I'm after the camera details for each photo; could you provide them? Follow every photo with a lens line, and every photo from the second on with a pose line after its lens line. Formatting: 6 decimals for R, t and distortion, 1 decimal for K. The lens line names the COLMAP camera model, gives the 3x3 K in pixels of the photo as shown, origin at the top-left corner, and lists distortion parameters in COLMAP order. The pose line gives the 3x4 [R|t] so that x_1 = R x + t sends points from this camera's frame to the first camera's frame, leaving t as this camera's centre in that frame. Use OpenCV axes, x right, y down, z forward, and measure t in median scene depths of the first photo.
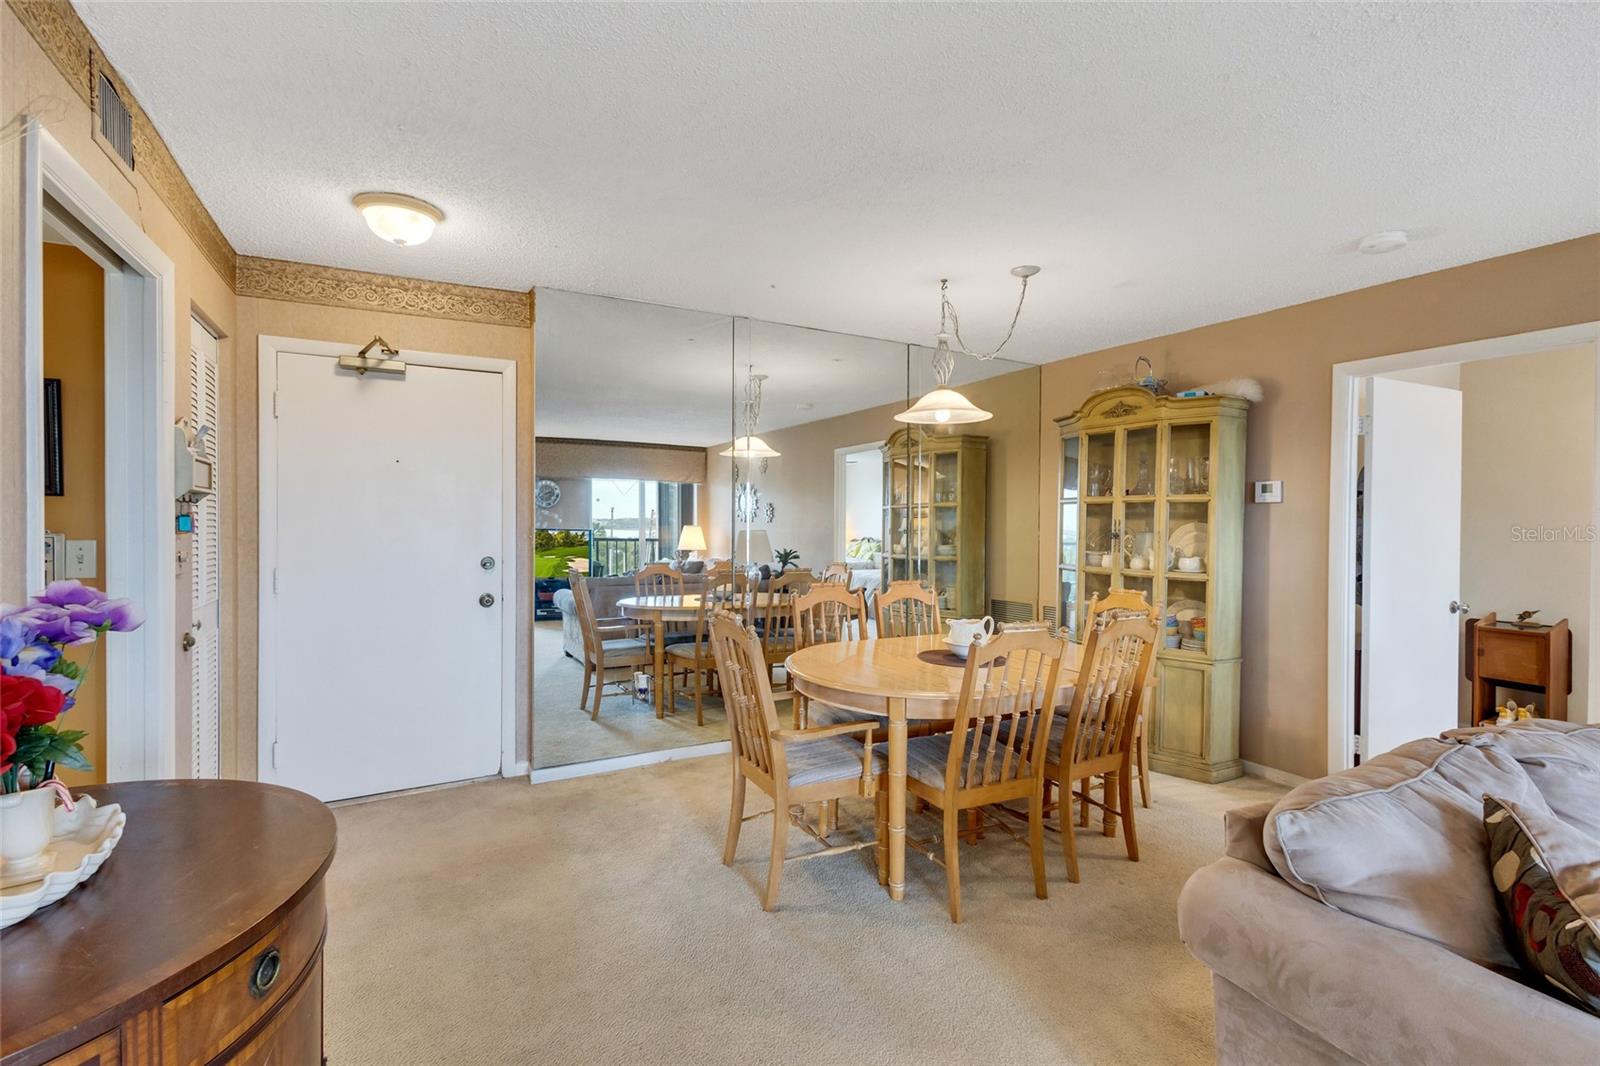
lens RADIAL K [[725.0, 0, 792.0], [0, 725.0, 529.9], [0, 0, 1]] dist [0.031285, -0.029603]
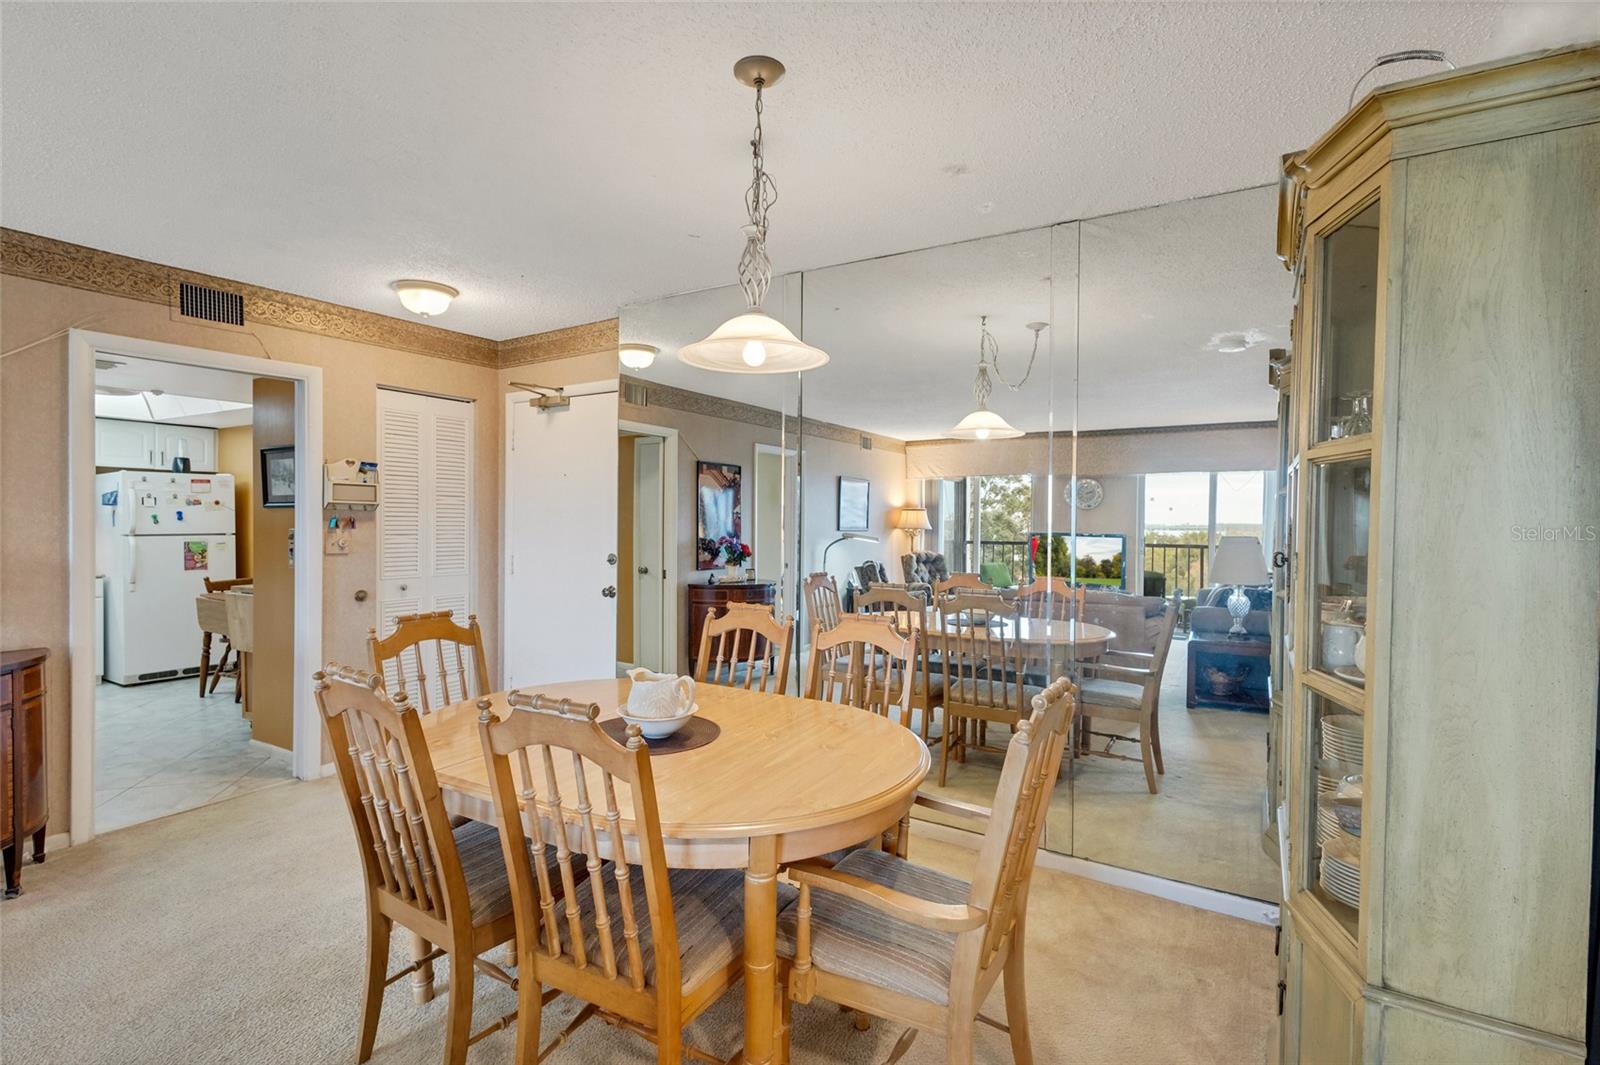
lens RADIAL K [[744.0, 0, 794.6], [0, 744.0, 528.6], [0, 0, 1]] dist [0.001144, 0.000277]
pose [[0.514600, 0.005939, -0.857410, 0.766018], [-0.014806, 0.999888, -0.001960, -0.004529], [0.857303, 0.013703, 0.514630, 0.677298]]
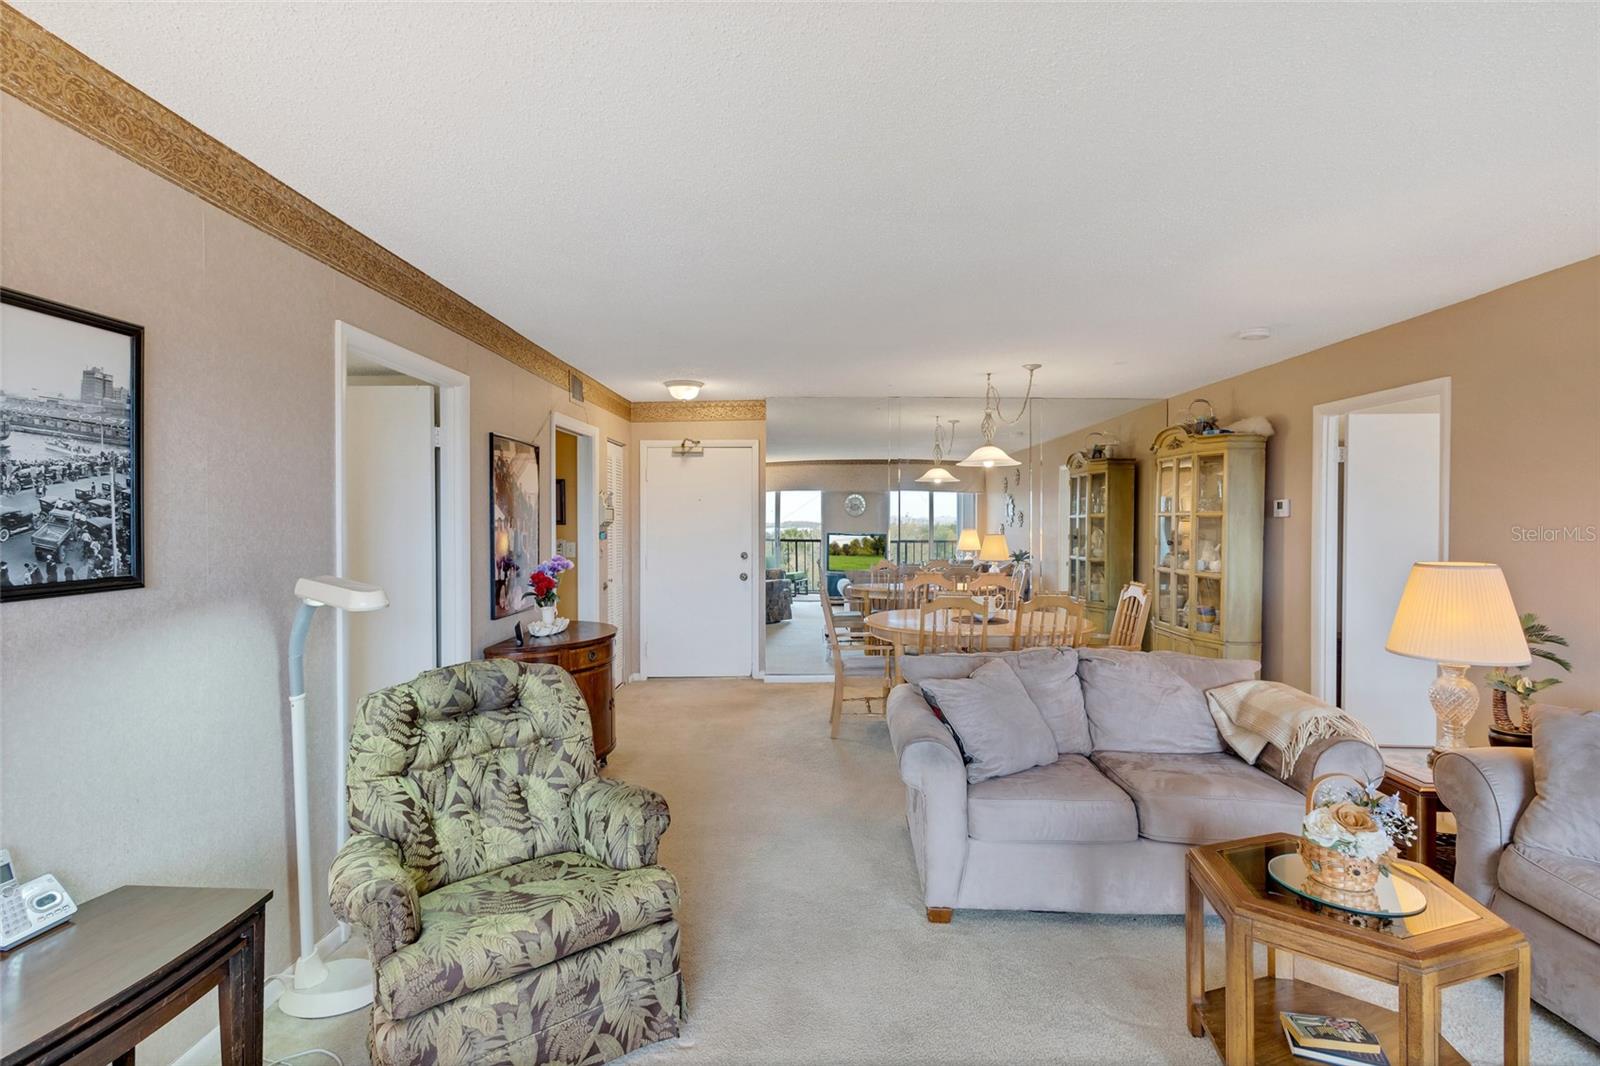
lens RADIAL K [[744.0, 0, 794.6], [0, 744.0, 529.1], [0, 0, 1]] dist [0.001144, 0.000277]
pose [[0.872554, -0.001571, -0.488515, 0.594707], [0.000419, 0.999997, -0.002467, -0.015295], [0.488517, 0.001948, 0.872552, -0.535120]]
